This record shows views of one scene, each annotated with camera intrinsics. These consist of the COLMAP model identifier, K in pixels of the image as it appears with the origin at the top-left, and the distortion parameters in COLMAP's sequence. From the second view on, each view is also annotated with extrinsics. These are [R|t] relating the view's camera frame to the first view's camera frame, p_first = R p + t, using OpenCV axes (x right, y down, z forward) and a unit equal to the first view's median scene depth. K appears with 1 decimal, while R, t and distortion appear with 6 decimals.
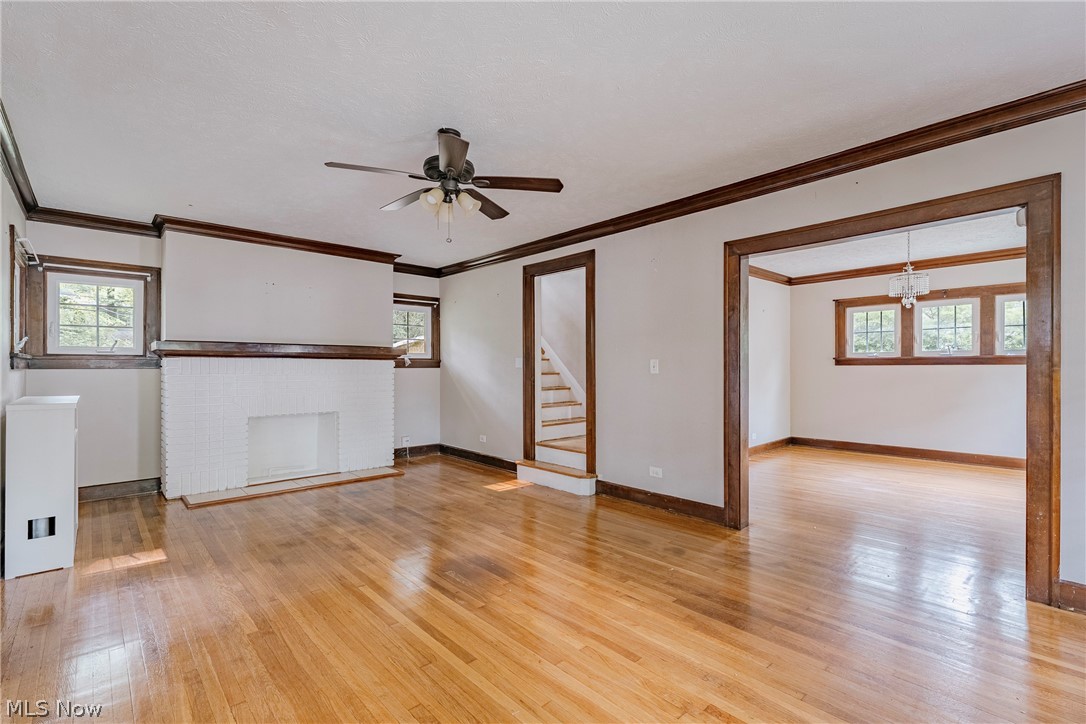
lens RADIAL K [[491.4, 0, 549.9], [0, 491.4, 366.8], [0, 0, 1]] dist [-0.003168, -0.000373]
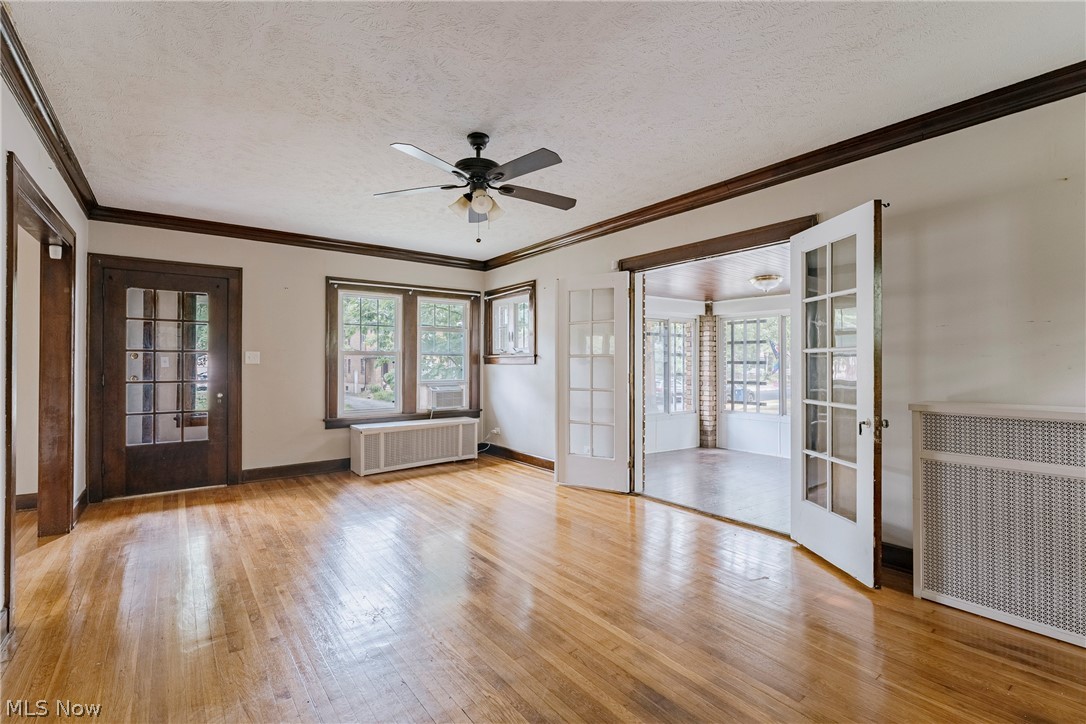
lens RADIAL K [[491.4, 0, 543.0], [0, 491.4, 362.5], [0, 0, 1]] dist [-0.003168, -0.000373]
pose [[-0.994092, 0.002163, 0.108520, -0.289217], [0.001488, 0.999979, -0.006303, 0.004177], [-0.108532, -0.006104, -0.994074, 1.285800]]
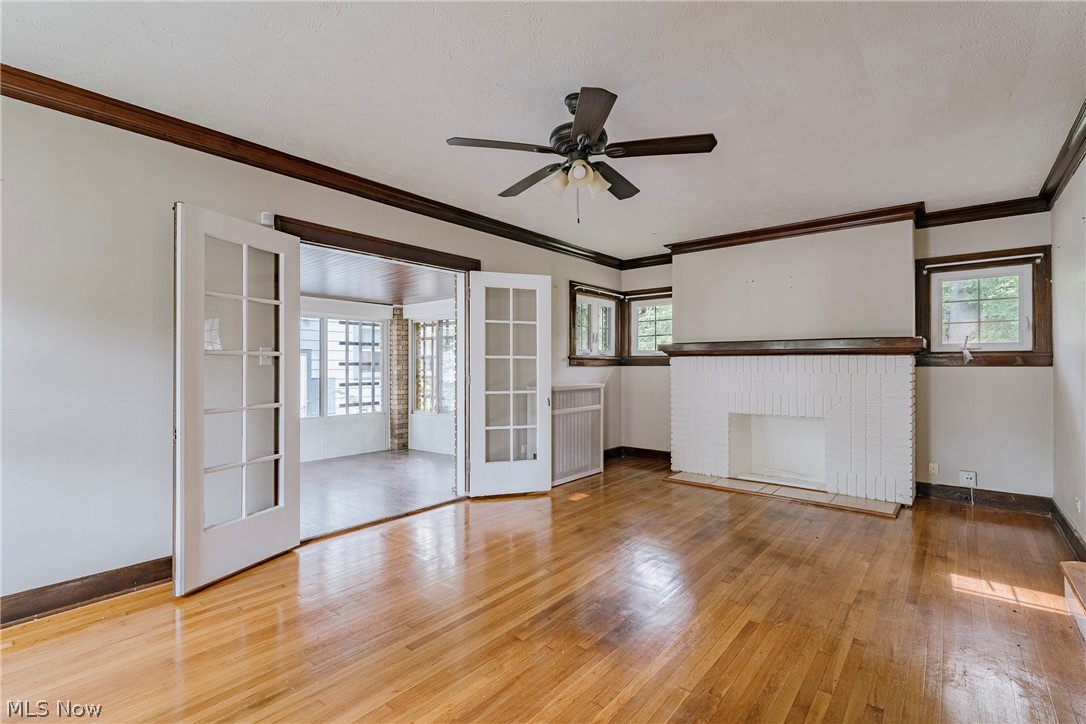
lens RADIAL K [[491.4, 0, 549.8], [0, 491.4, 361.3], [0, 0, 1]] dist [-0.003168, -0.000373]
pose [[0.124779, -0.007386, -0.992157, 0.421467], [0.001064, 0.999973, -0.007311, -0.000074], [0.992184, -0.000144, 0.124784, 0.537360]]
